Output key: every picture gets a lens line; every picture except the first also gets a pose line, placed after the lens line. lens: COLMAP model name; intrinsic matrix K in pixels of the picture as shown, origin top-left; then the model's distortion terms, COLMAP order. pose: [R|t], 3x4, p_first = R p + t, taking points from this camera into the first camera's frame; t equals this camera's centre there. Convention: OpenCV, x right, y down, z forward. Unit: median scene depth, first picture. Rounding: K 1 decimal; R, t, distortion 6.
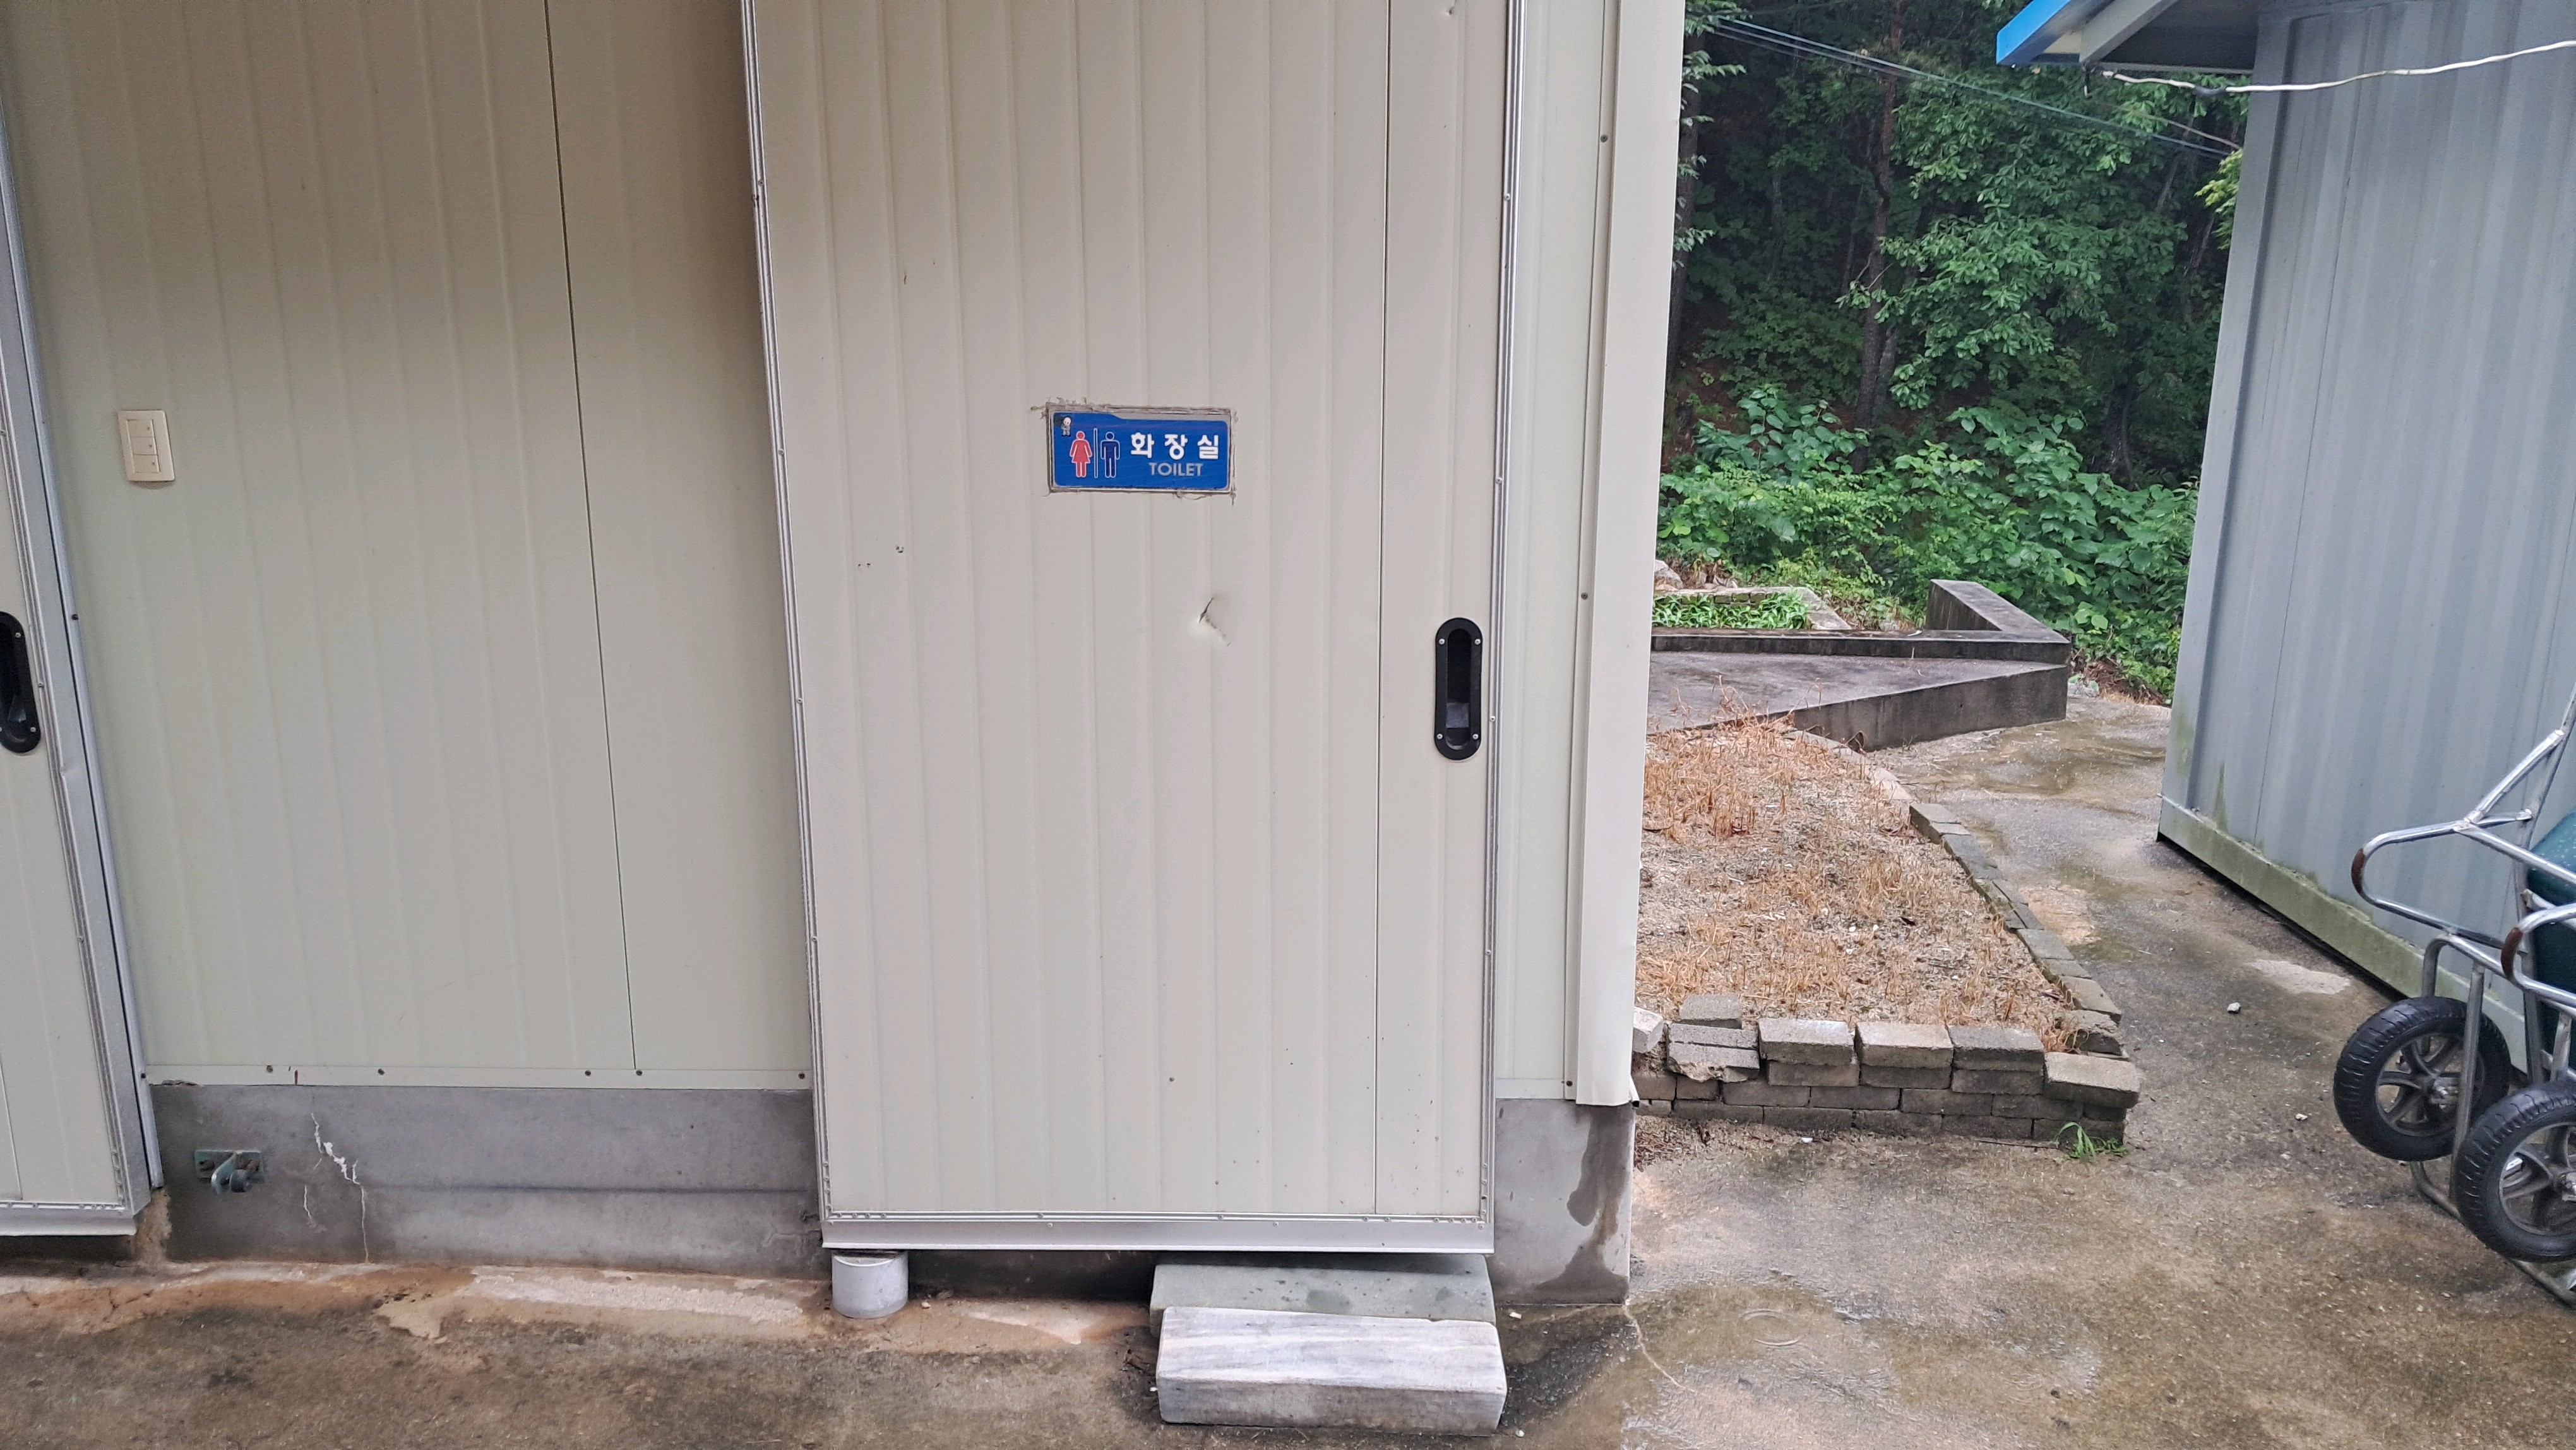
lens RADIAL K [[1918.9, 0, 1257.6], [0, 1918.9, 726.5], [0, 0, 1]] dist [0.046547, -0.001797]
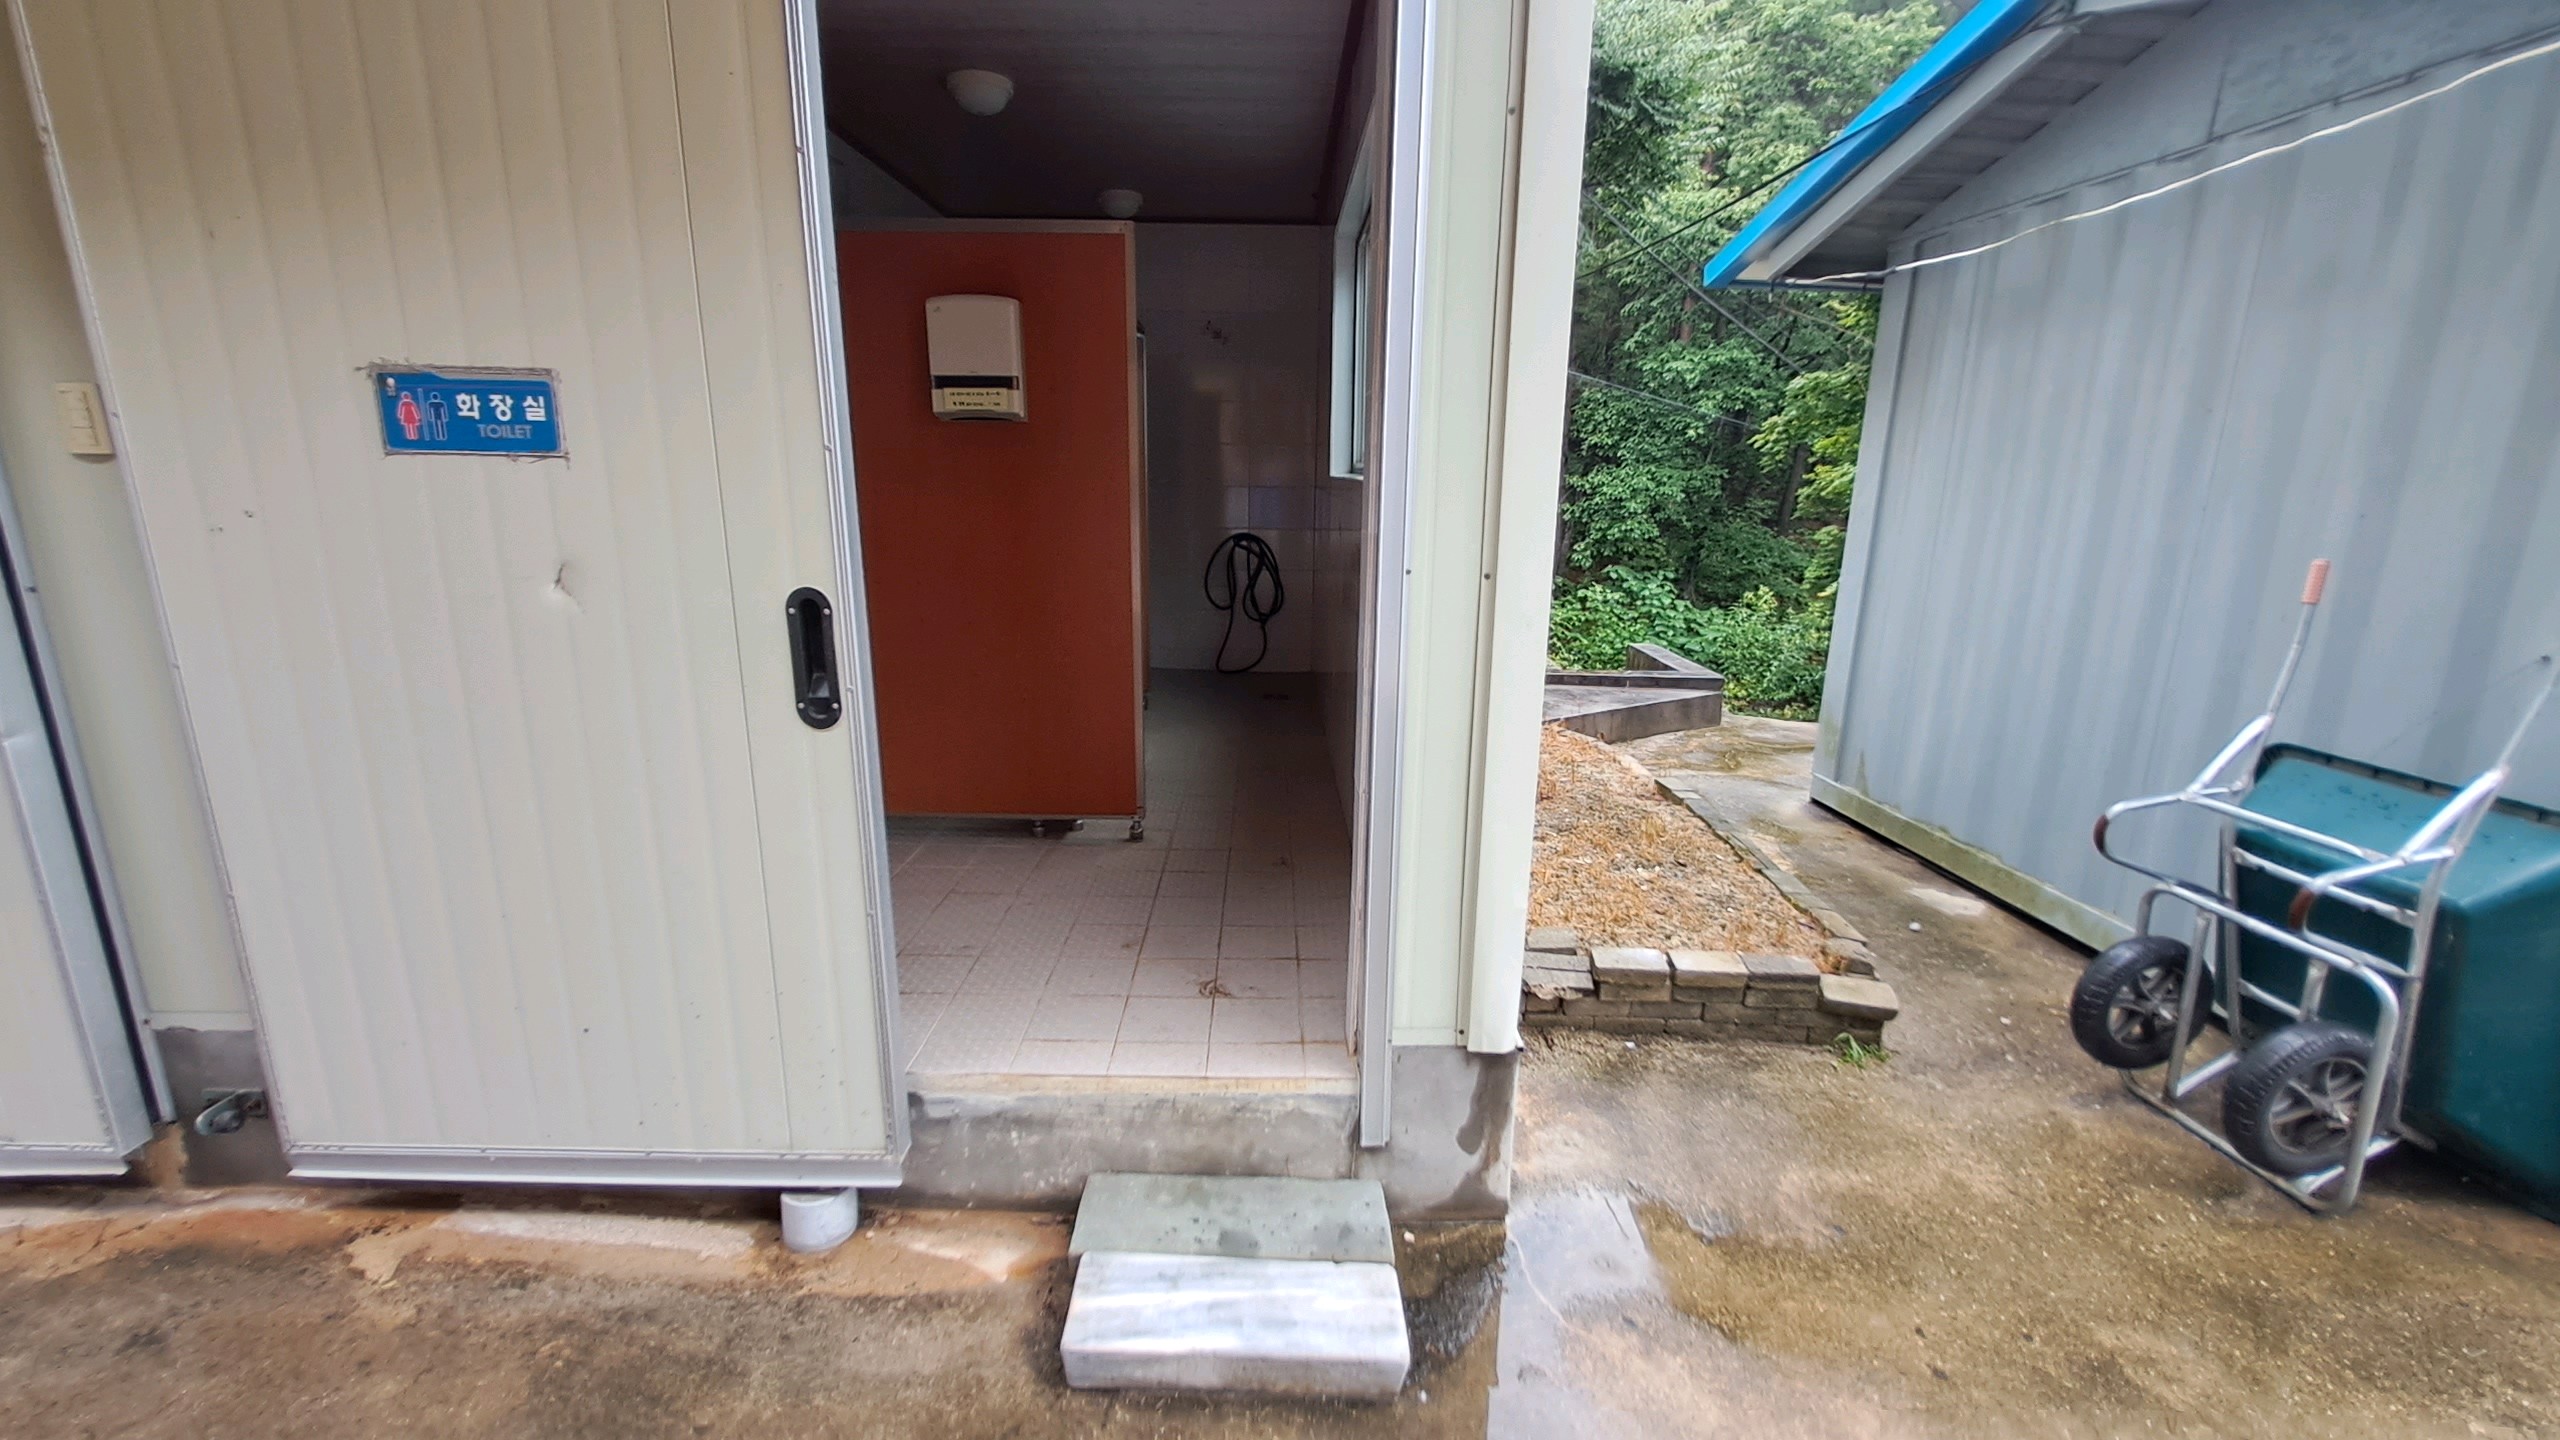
lens RADIAL K [[989.3, 0, 1280.0], [0, 989.3, 720.0], [0, 0, 1]] dist [0.000933, 0.000182]
pose [[0.998988, 0.005523, 0.044627, 0.031659], [-0.004686, 0.999812, -0.018835, 0.018675], [-0.044723, 0.018606, 0.998826, 0.418668]]
